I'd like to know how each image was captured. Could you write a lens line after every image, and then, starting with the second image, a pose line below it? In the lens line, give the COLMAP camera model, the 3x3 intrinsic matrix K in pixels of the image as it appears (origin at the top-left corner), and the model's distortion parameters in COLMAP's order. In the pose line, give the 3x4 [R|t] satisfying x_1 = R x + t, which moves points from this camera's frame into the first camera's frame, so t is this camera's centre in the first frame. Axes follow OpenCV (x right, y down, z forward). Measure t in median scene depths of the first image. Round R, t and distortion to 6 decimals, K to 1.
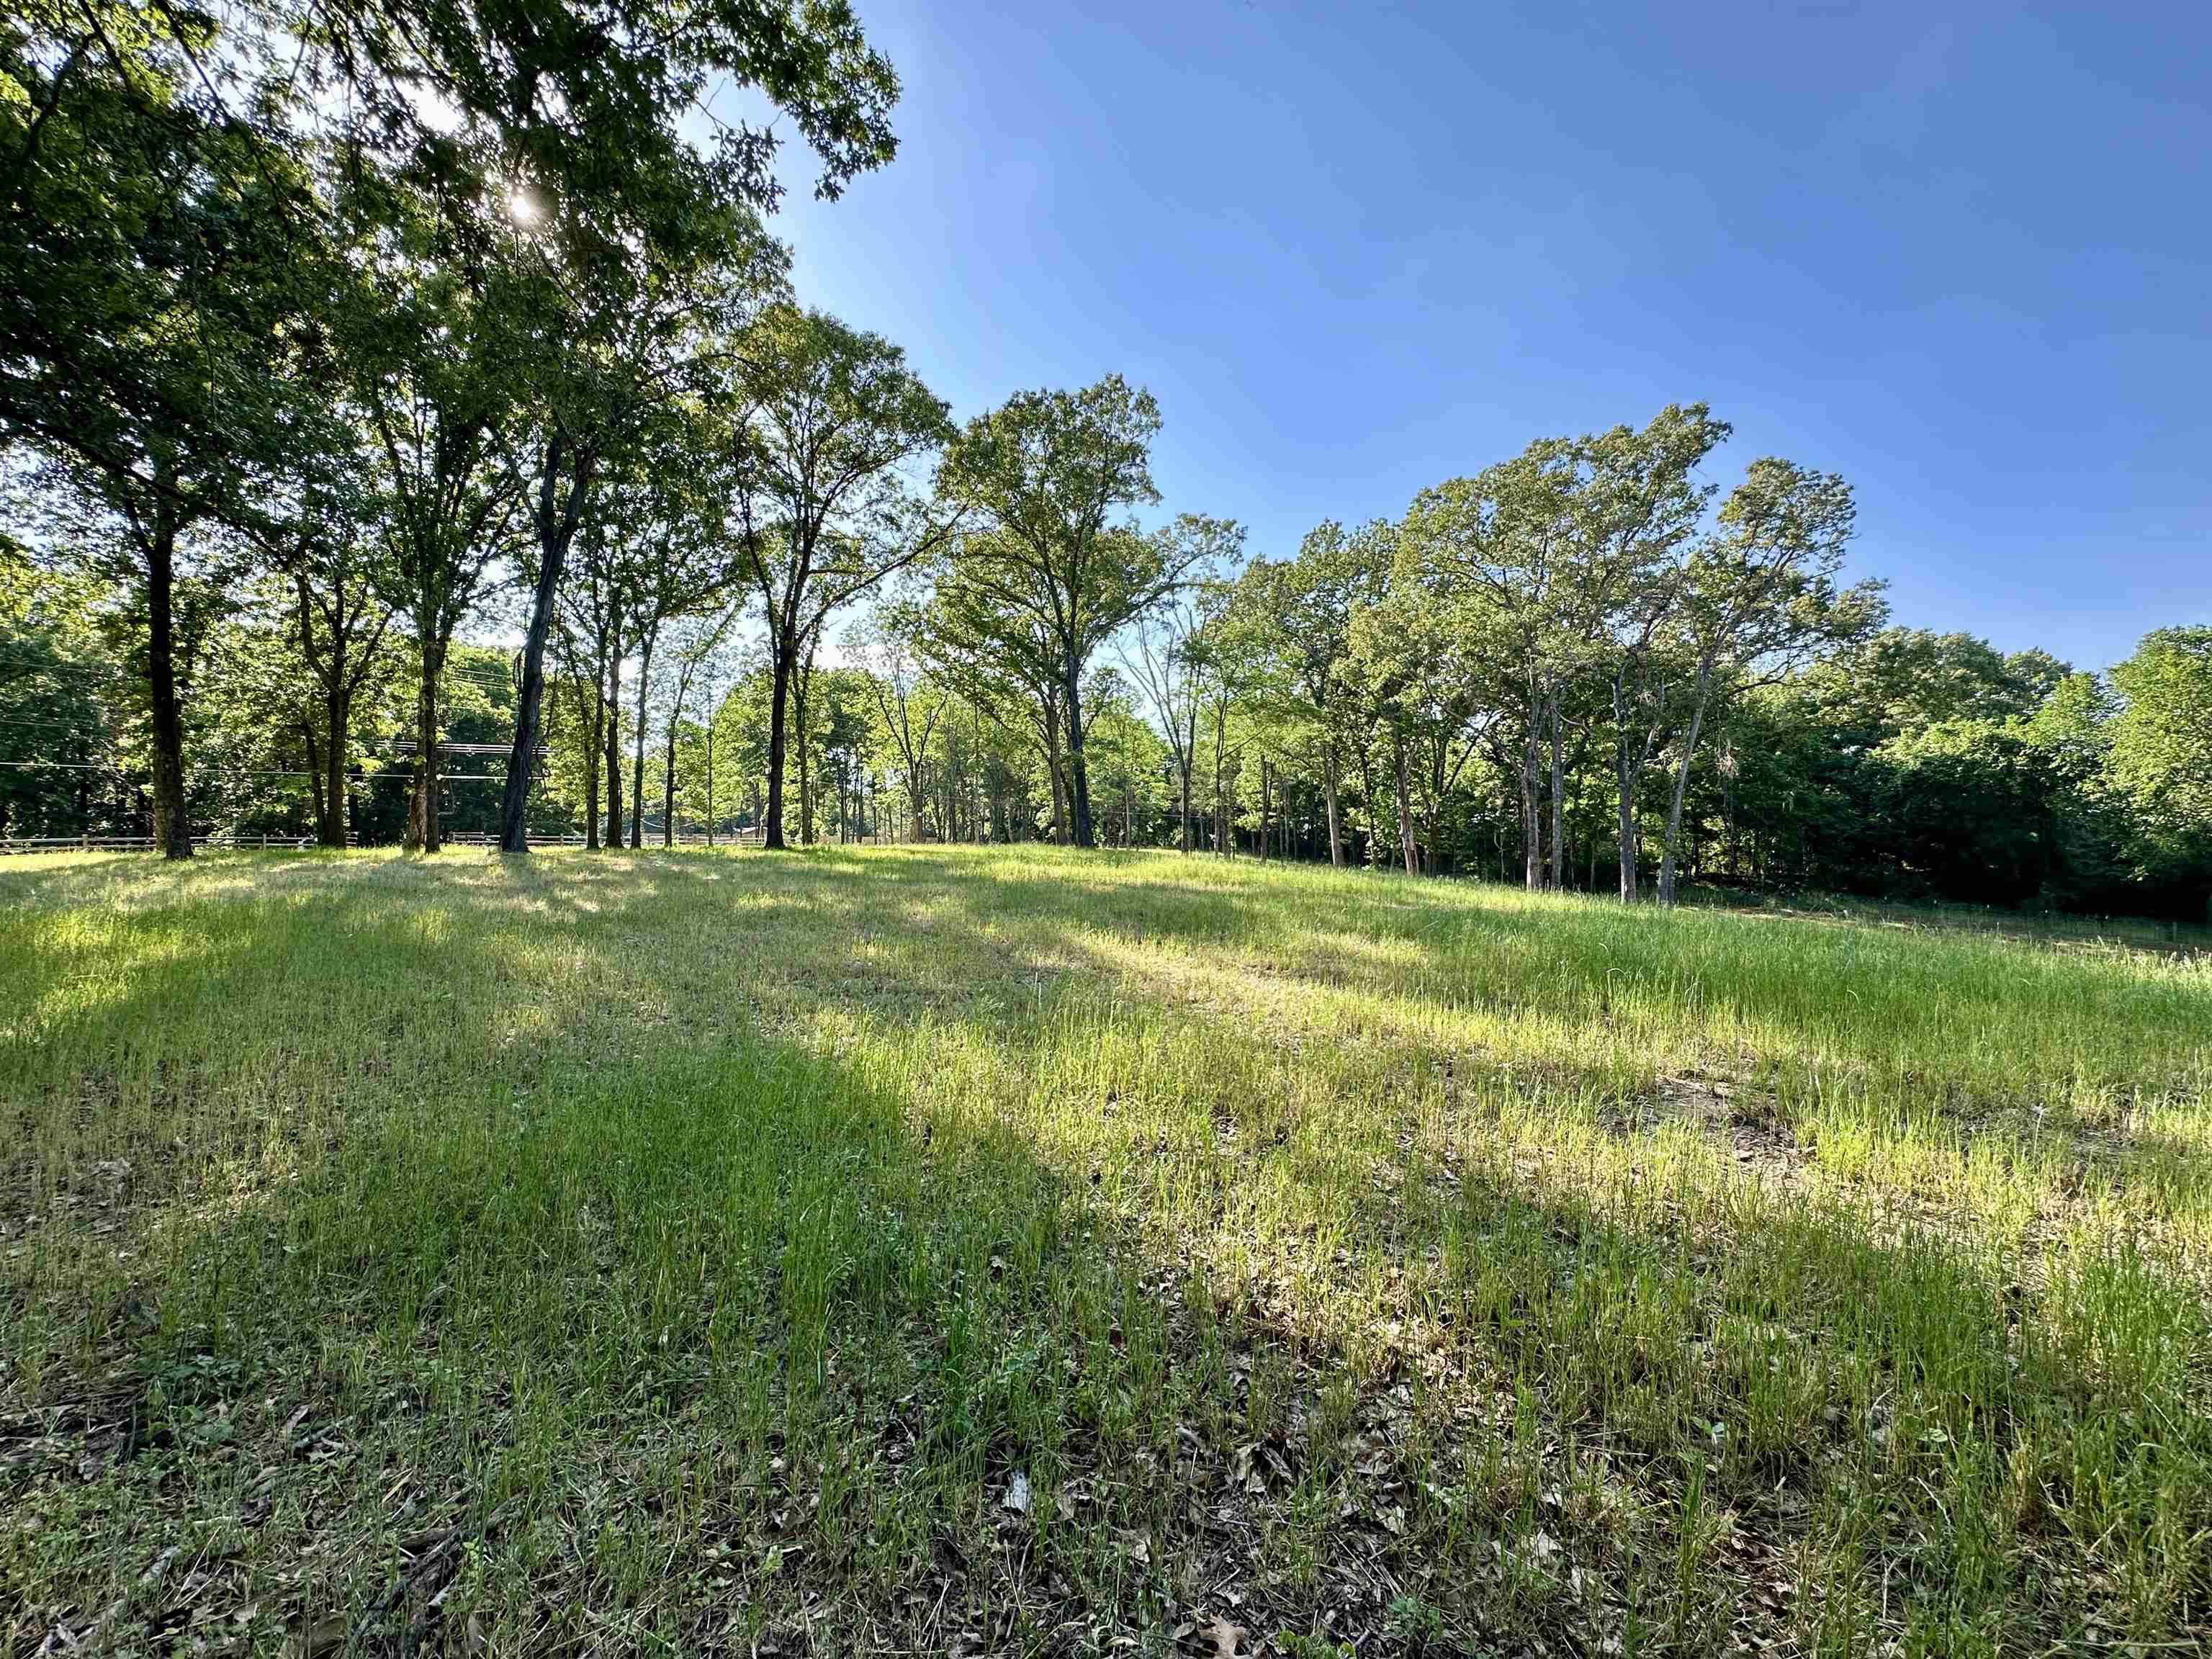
lens RADIAL K [[889.8, 0, 1112.9], [0, 889.8, 829.4], [0, 0, 1]] dist [-0.001819, 0.003134]
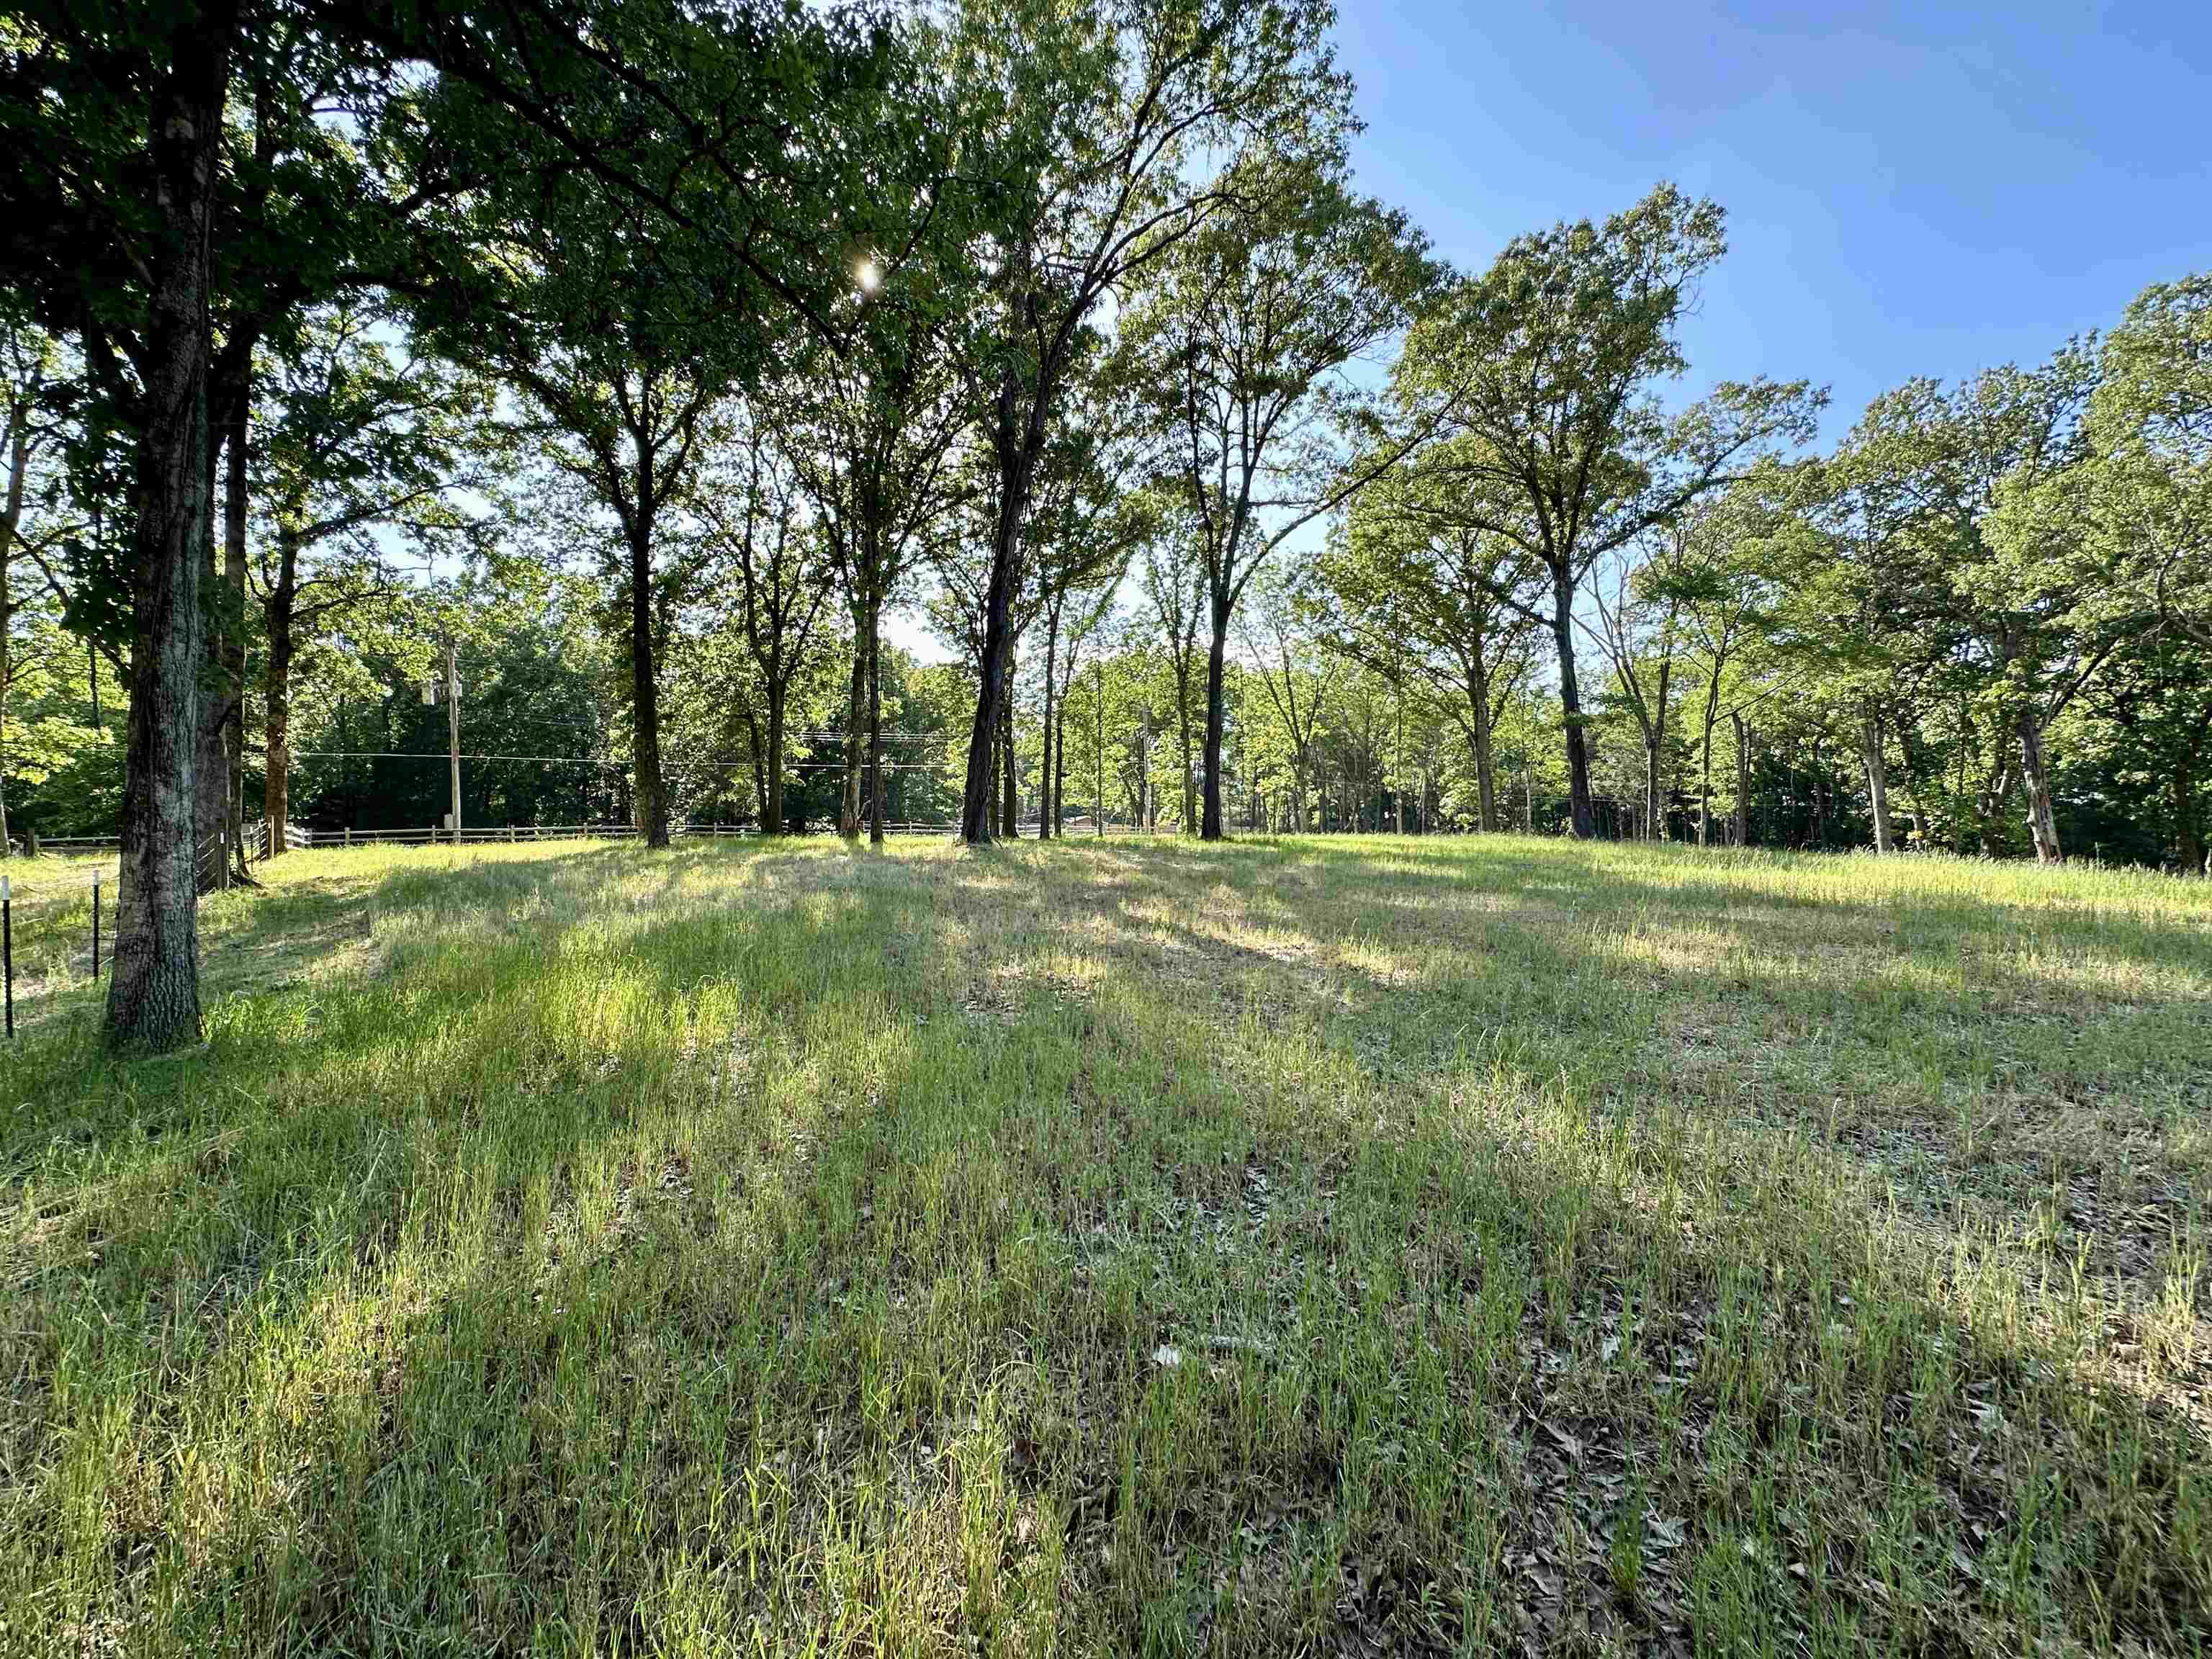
lens RADIAL K [[884.2, 0, 1114.0], [0, 884.2, 824.1], [0, 0, 1]] dist [0.000601, 0.000533]
pose [[0.950427, -0.003350, -0.310928, -0.206057], [0.004106, 0.999990, 0.001776, 0.006249], [0.310919, -0.002965, 0.950432, 0.178293]]
